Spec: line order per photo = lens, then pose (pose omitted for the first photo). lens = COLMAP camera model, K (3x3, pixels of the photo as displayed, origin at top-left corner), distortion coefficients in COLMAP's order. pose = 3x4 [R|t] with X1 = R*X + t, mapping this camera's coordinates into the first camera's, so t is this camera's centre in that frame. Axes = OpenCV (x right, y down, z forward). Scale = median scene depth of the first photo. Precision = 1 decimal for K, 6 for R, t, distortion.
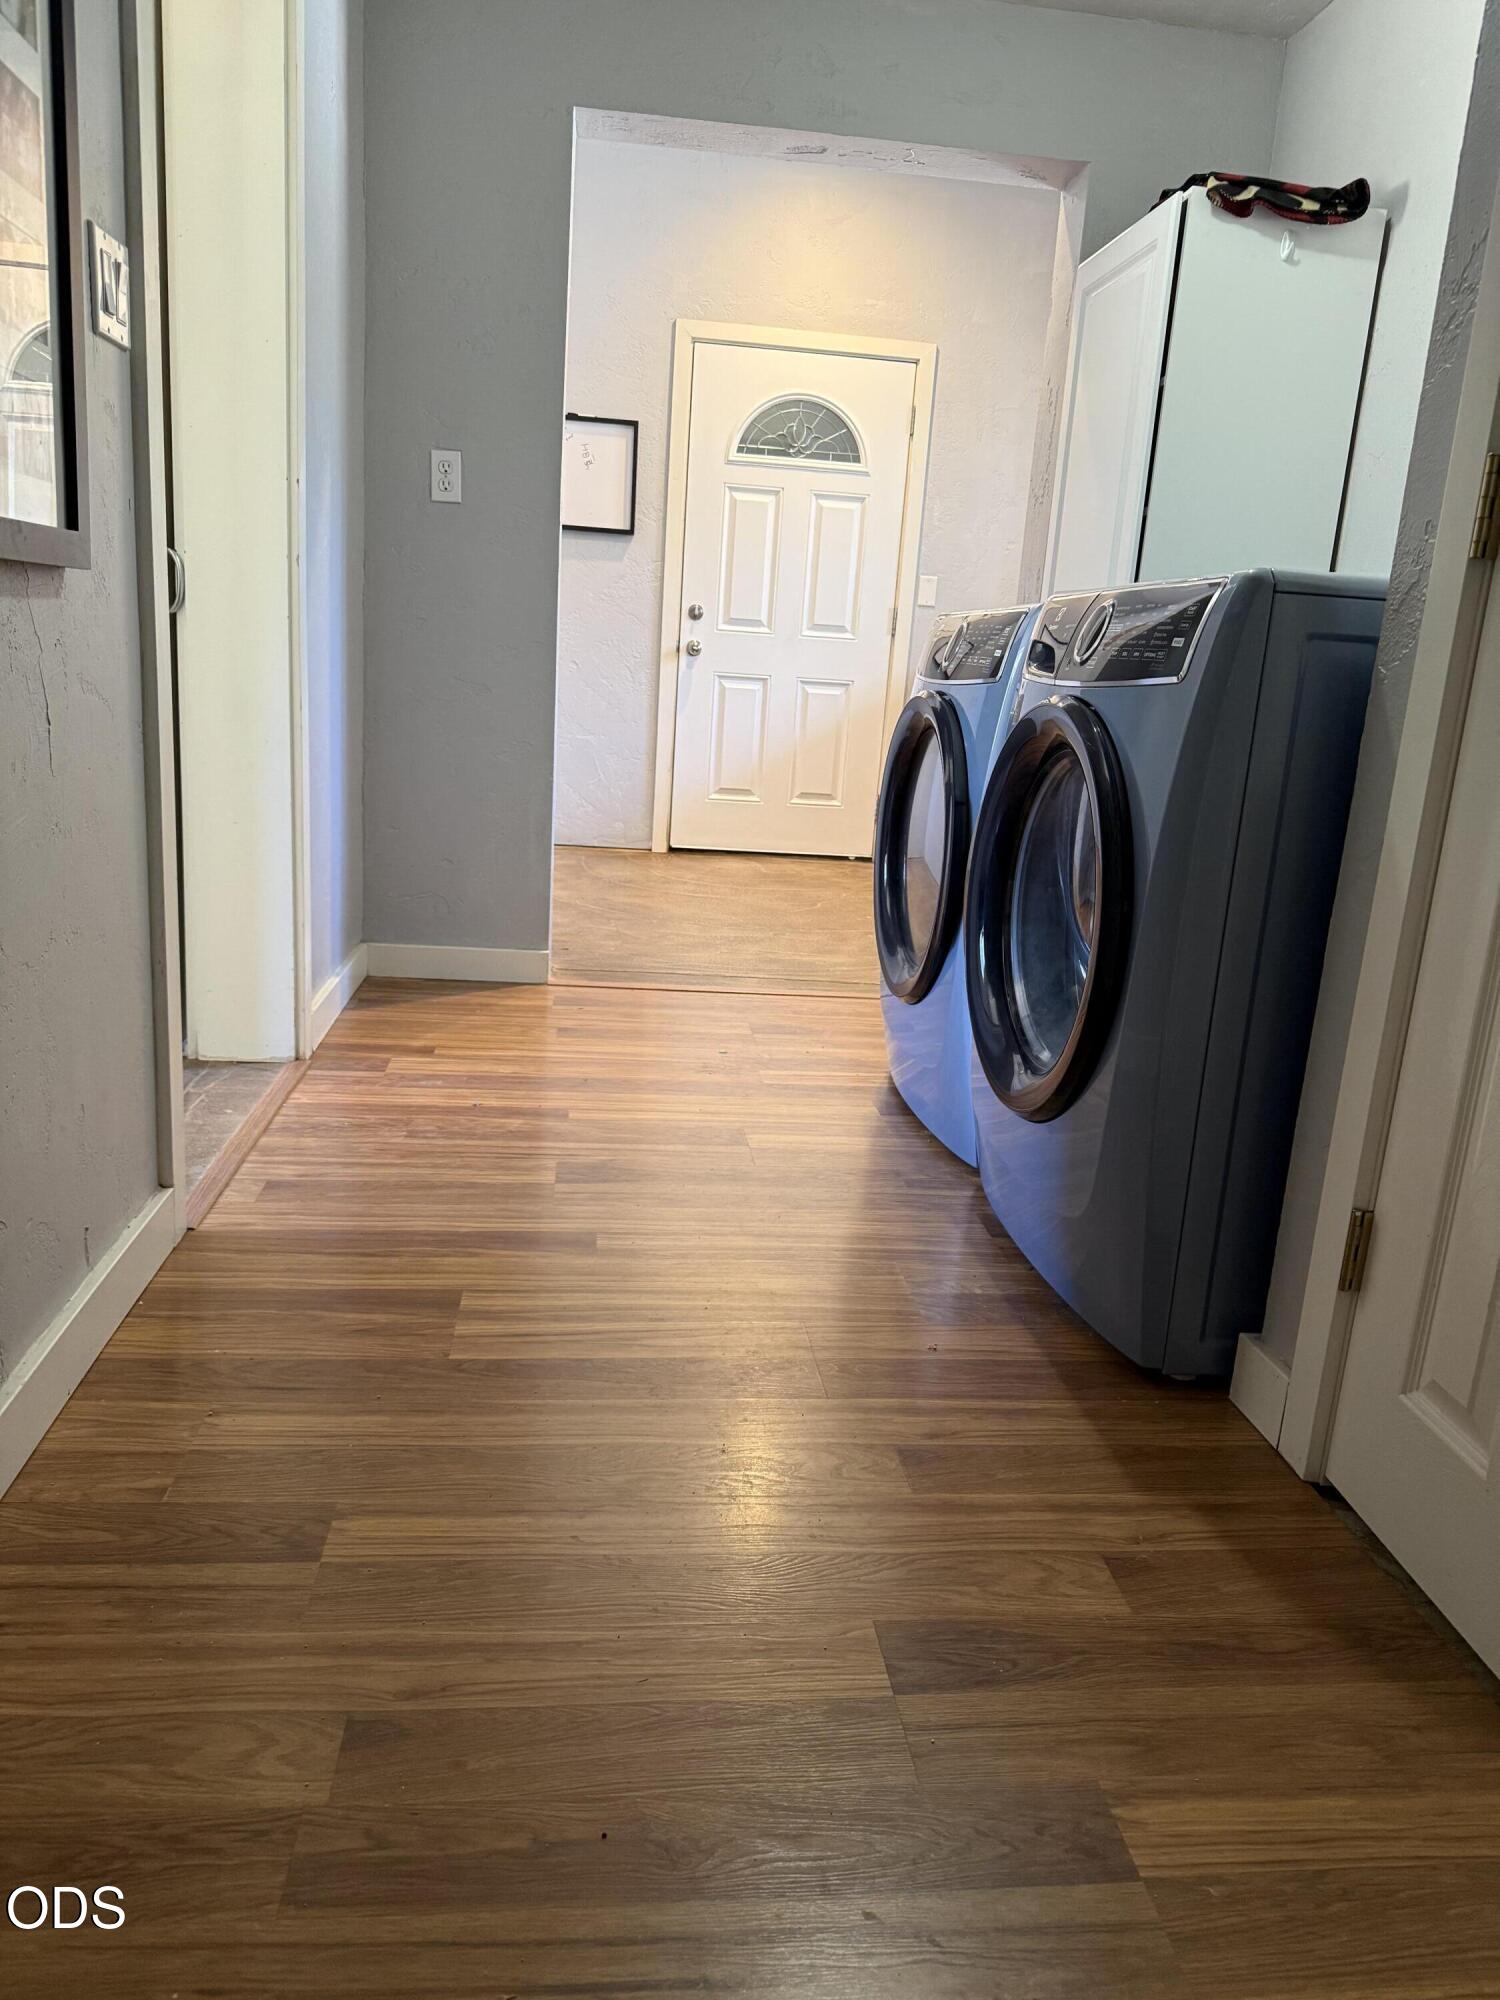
lens RADIAL K [[1426.8, 0, 756.9], [0, 1426.8, 1011.3], [0, 0, 1]] dist [0.029479, -0.059346]
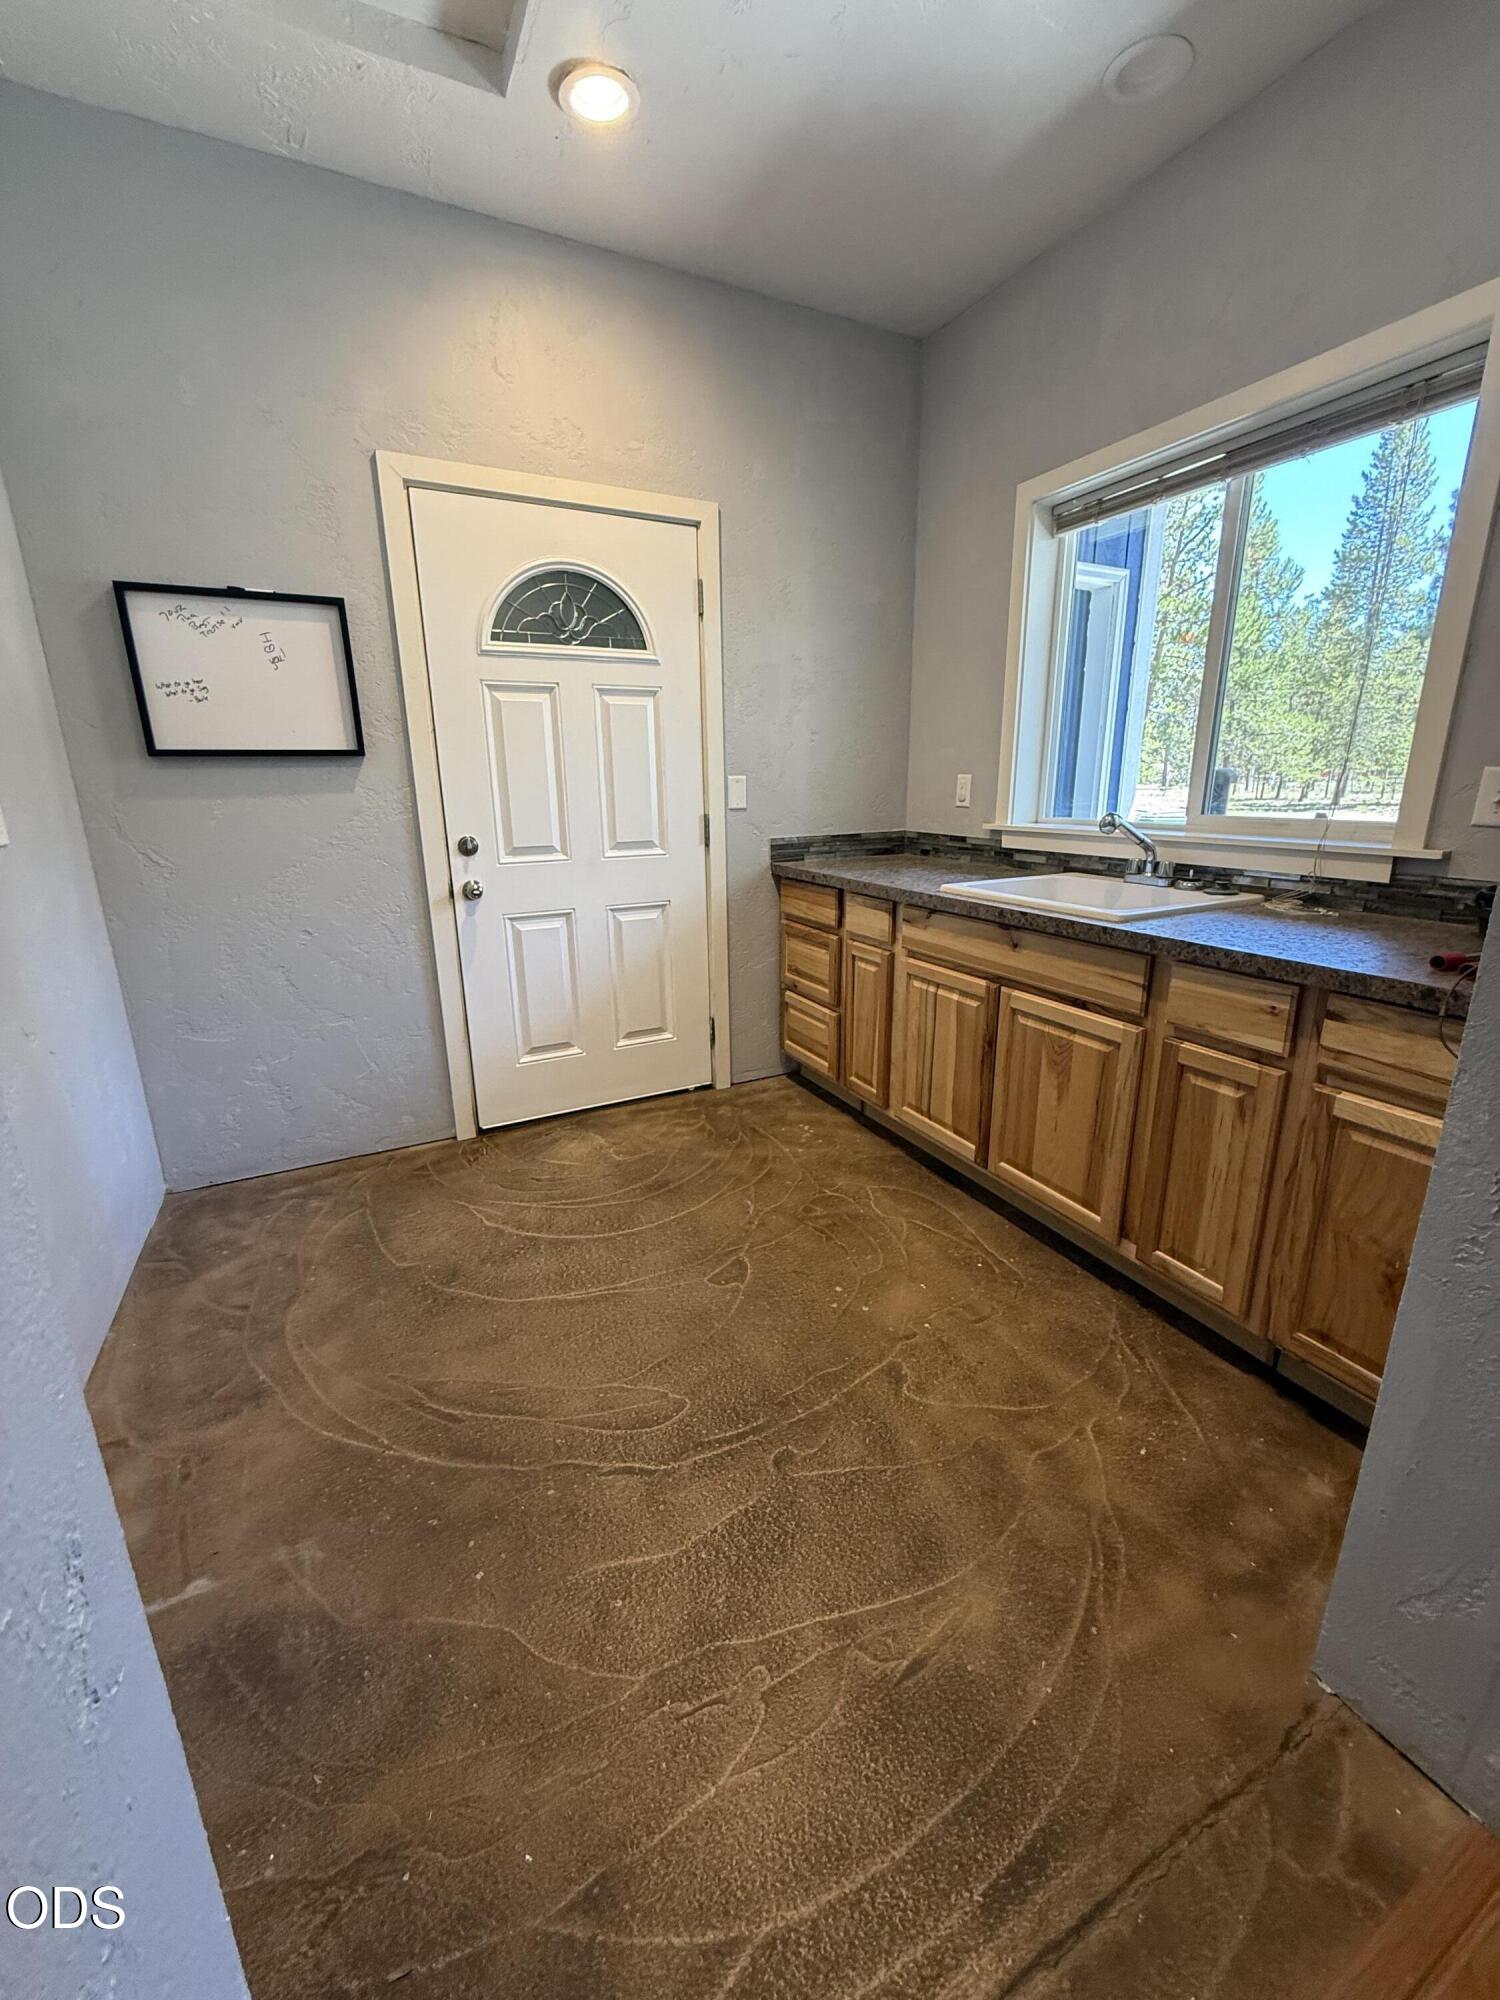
lens RADIAL K [[801.3, 0, 763.9], [0, 801.3, 979.6], [0, 0, 1]] dist [0.000110, 0.000086]
pose [[0.928554, -0.167229, 0.331394, -0.050499], [0.164715, 0.985689, 0.035875, -0.198864], [-0.332651, 0.021274, 0.942810, 0.541438]]
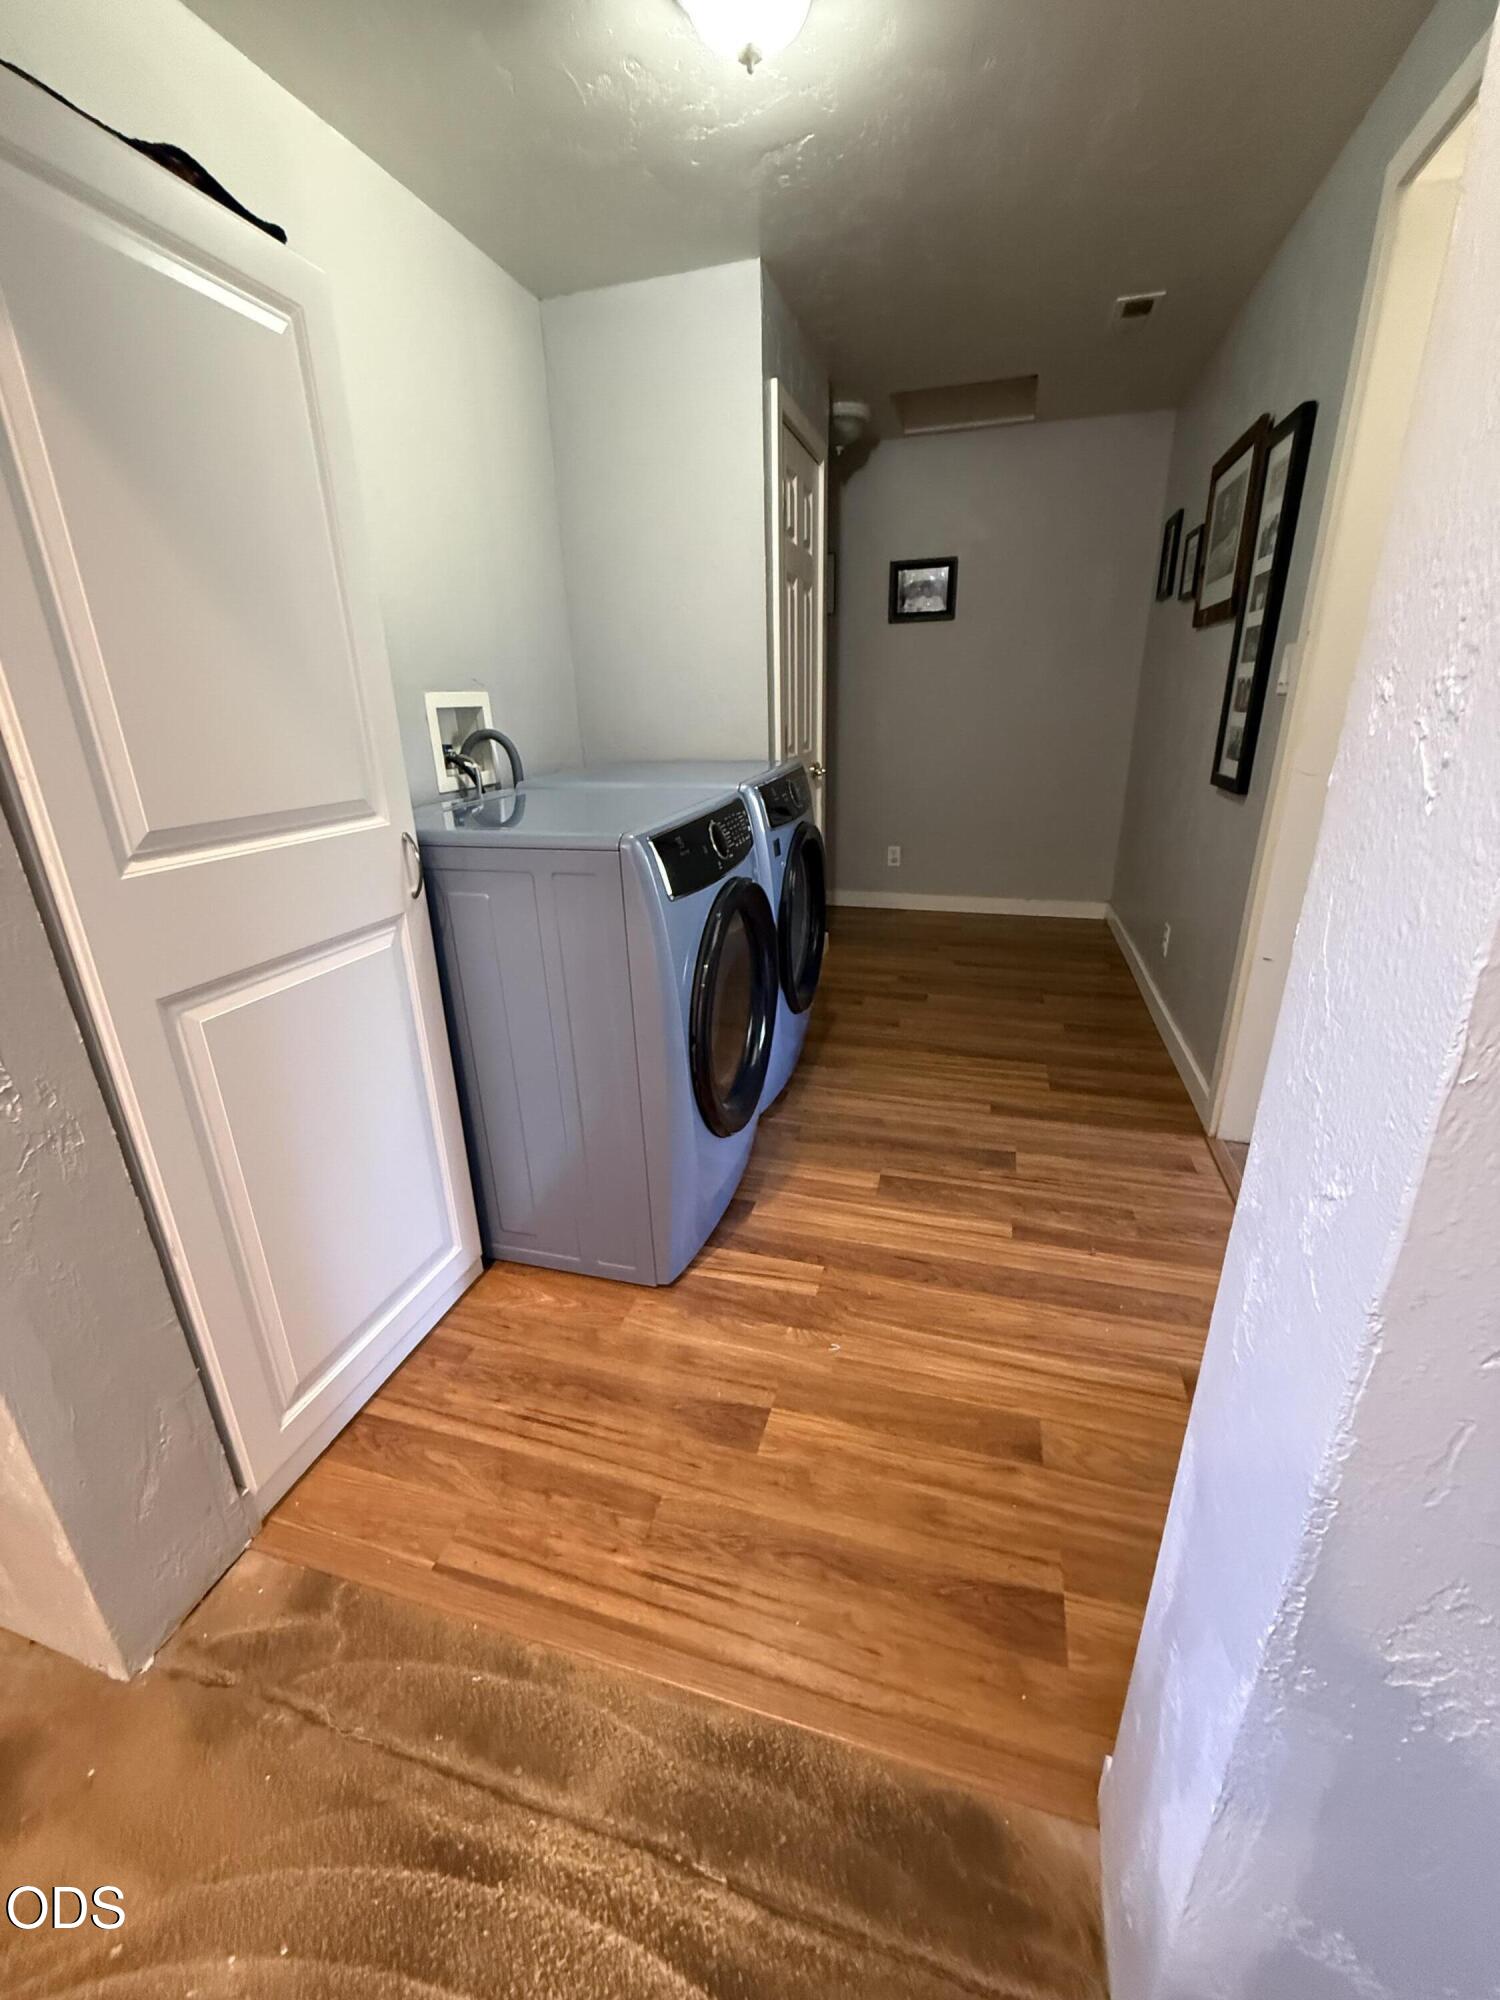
lens RADIAL K [[801.3, 0, 745.1], [0, 801.3, 996.5], [0, 0, 1]] dist [0.000110, 0.000086]
pose [[-0.922339, -0.181821, 0.340928, -0.051905], [0.049740, 0.819146, 0.571424, -0.222193], [-0.383167, 0.544005, -0.746486, 0.657233]]
